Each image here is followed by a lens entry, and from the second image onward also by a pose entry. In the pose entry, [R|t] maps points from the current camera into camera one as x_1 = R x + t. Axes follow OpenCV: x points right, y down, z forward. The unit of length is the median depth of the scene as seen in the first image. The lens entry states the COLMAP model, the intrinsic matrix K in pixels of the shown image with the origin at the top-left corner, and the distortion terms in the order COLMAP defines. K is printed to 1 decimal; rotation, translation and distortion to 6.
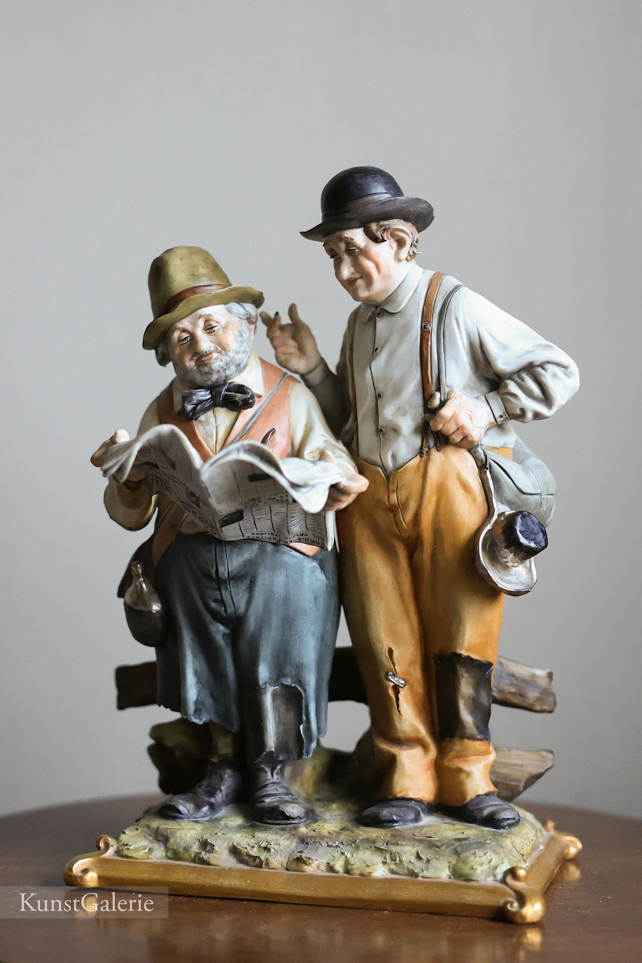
lens RADIAL K [[1490.2, 0, 322.0], [0, 1490.2, 477.7], [0, 0, 1]] dist [0.068154, 0.000000]
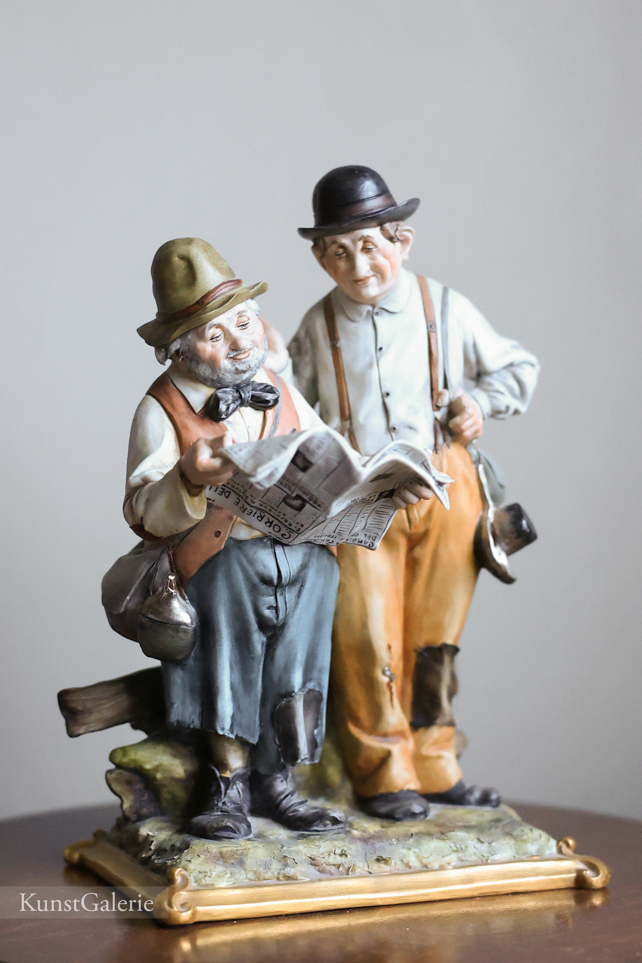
lens RADIAL K [[1490.2, 0, 321.8], [0, 1490.2, 484.8], [0, 0, 1]] dist [0.068154, 0.000000]
pose [[0.894123, -0.031590, 0.446706, -0.455398], [0.029718, 0.999496, 0.011198, -0.006446], [-0.446835, 0.003263, 0.894611, 0.118849]]
